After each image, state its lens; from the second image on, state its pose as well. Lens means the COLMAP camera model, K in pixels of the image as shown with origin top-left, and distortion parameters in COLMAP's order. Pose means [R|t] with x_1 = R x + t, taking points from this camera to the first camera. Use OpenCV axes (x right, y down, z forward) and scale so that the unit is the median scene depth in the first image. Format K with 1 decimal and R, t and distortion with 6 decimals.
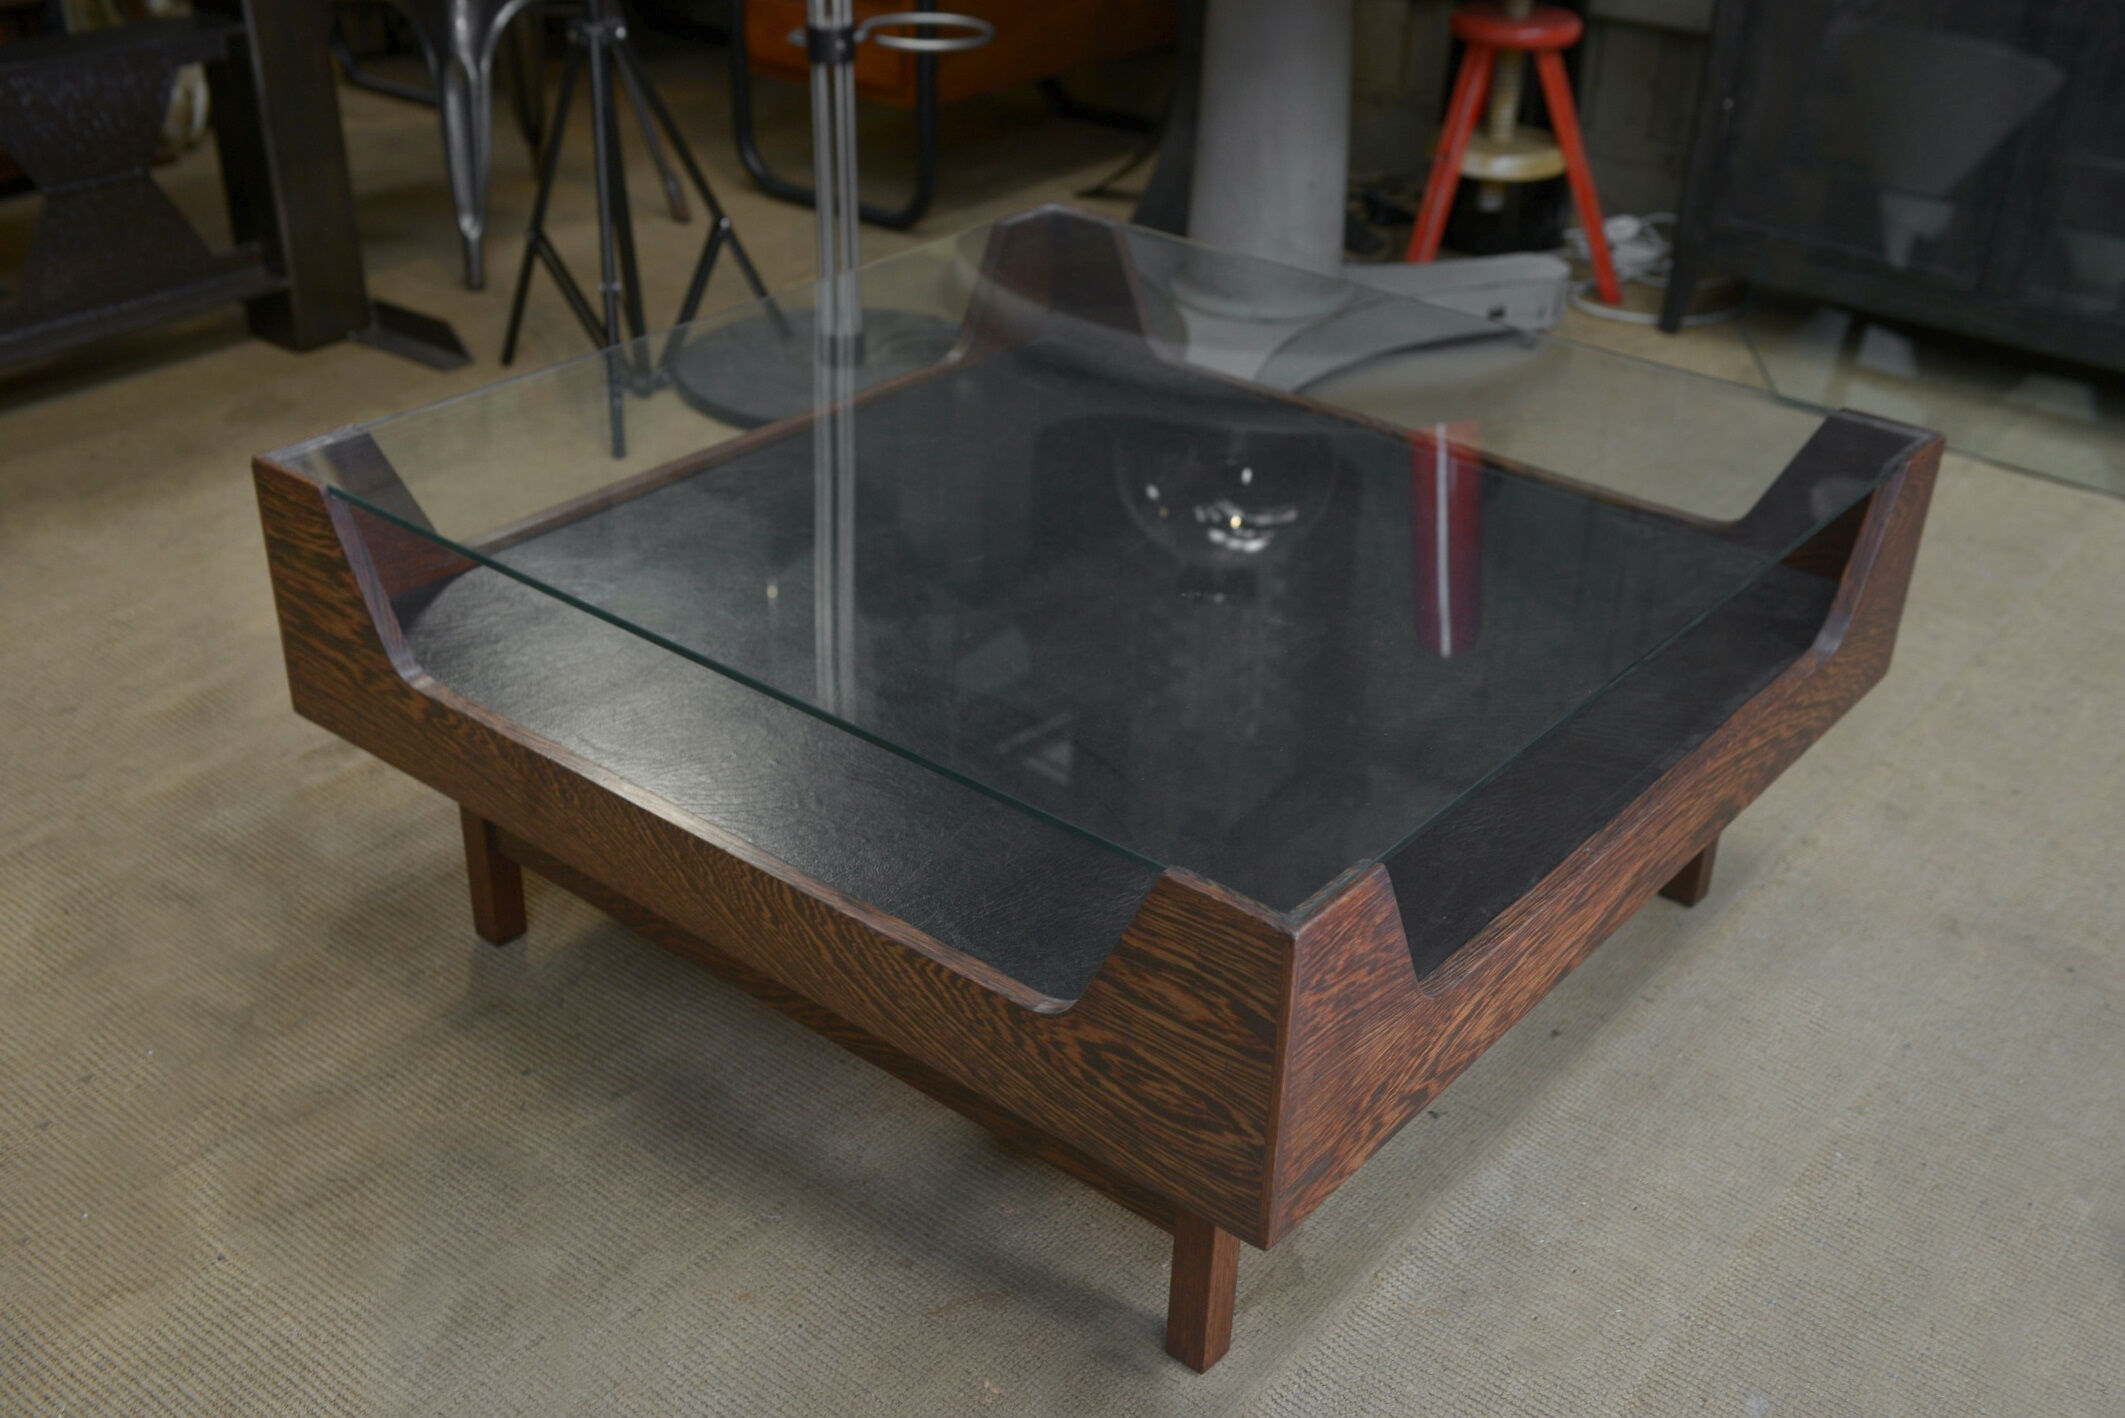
lens RADIAL K [[2181.5, 0, 1062.5], [0, 2181.5, 709.0], [0, 0, 1]] dist [0.029568, 0.011866]
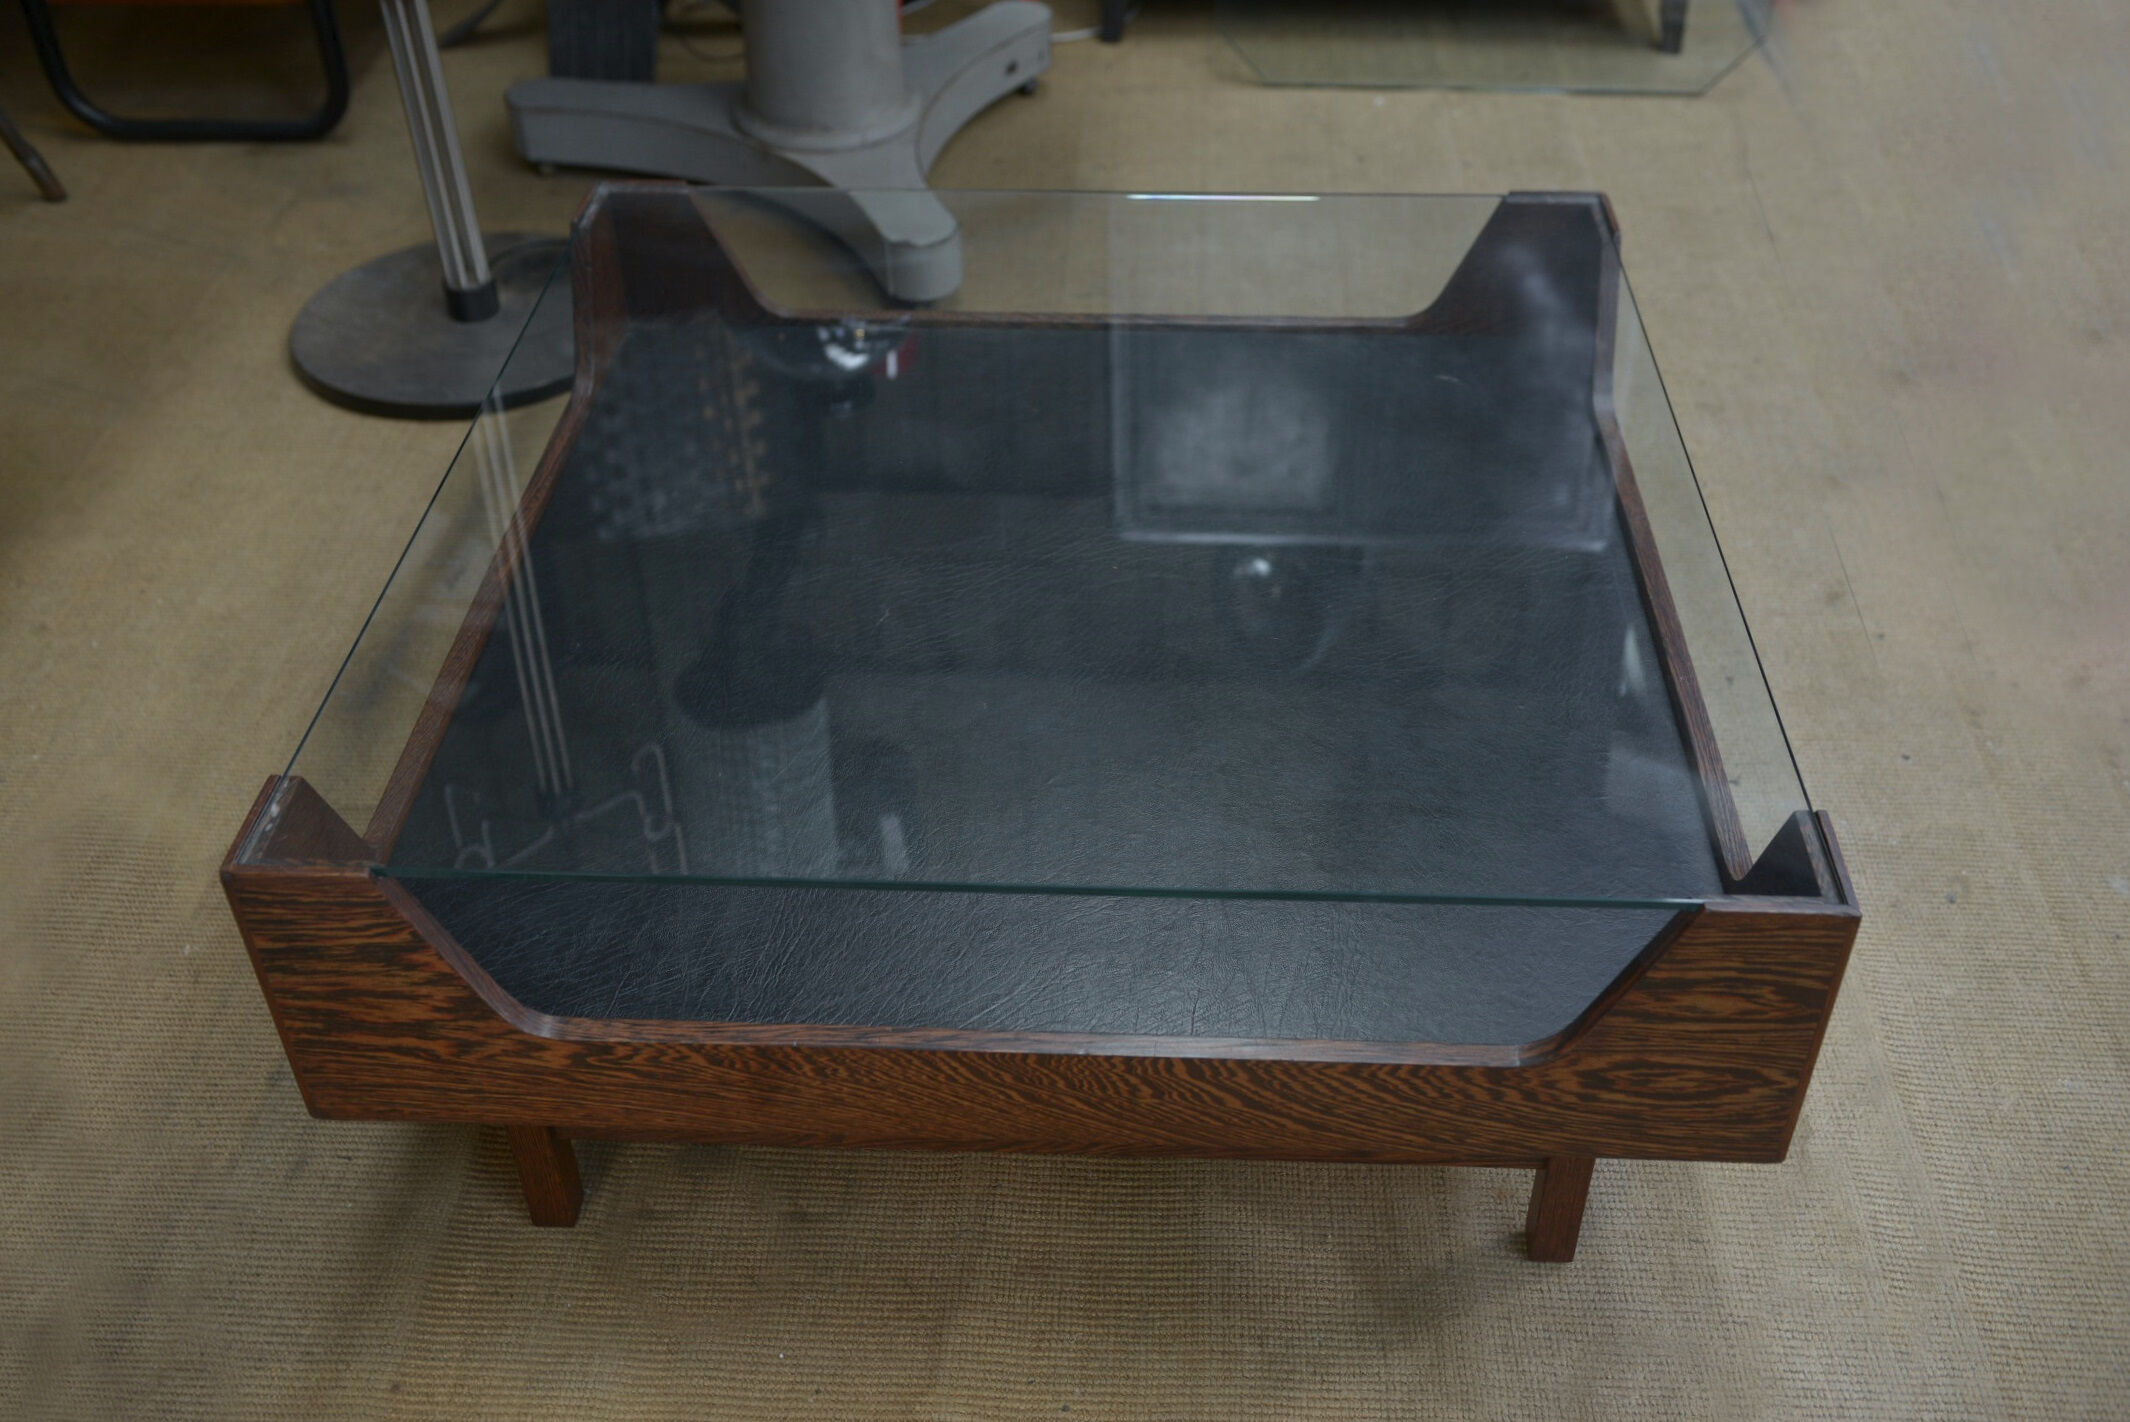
lens RADIAL K [[2020.2, 0, 1065.0], [0, 2020.2, 711.0], [0, 0, 1]] dist [0.008946, 0.006074]
pose [[0.805656, -0.401740, 0.435343, -0.498750], [0.319560, 0.913541, 0.251642, -0.301098], [-0.498799, -0.063618, 0.864380, 0.279698]]
